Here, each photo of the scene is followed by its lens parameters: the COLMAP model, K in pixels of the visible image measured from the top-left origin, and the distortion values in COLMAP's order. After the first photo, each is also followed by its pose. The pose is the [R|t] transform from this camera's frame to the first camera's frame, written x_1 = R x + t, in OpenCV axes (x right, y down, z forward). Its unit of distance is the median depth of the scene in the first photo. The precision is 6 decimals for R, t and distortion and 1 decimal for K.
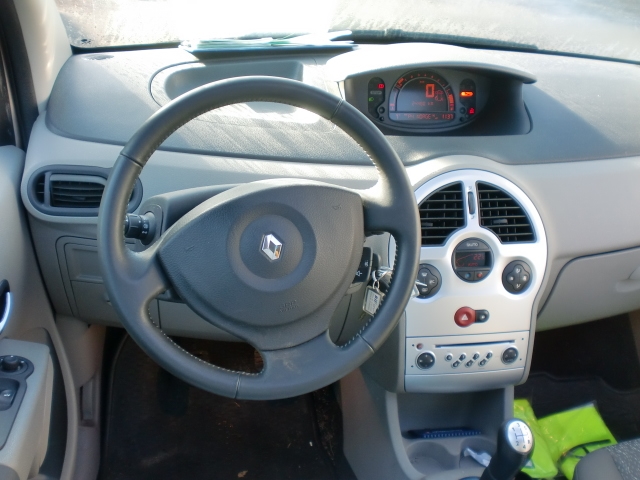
lens RADIAL K [[658.8, 0, 320.0], [0, 658.8, 240.0], [0, 0, 1]] dist [-0.010008, -0.024459]
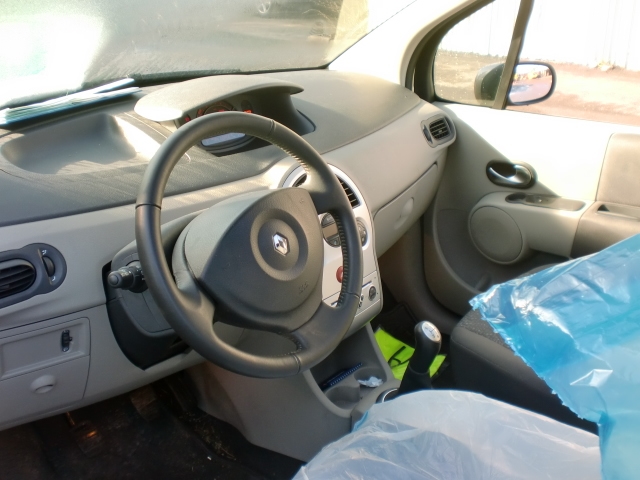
lens RADIAL K [[658.8, 0, 320.0], [0, 658.8, 240.0], [0, 0, 1]] dist [-0.010008, -0.024459]
pose [[0.764320, -0.297817, 0.571944, -0.499862], [0.327873, 0.943234, 0.052996, -0.026336], [-0.555260, 0.147019, 0.818579, -0.025227]]
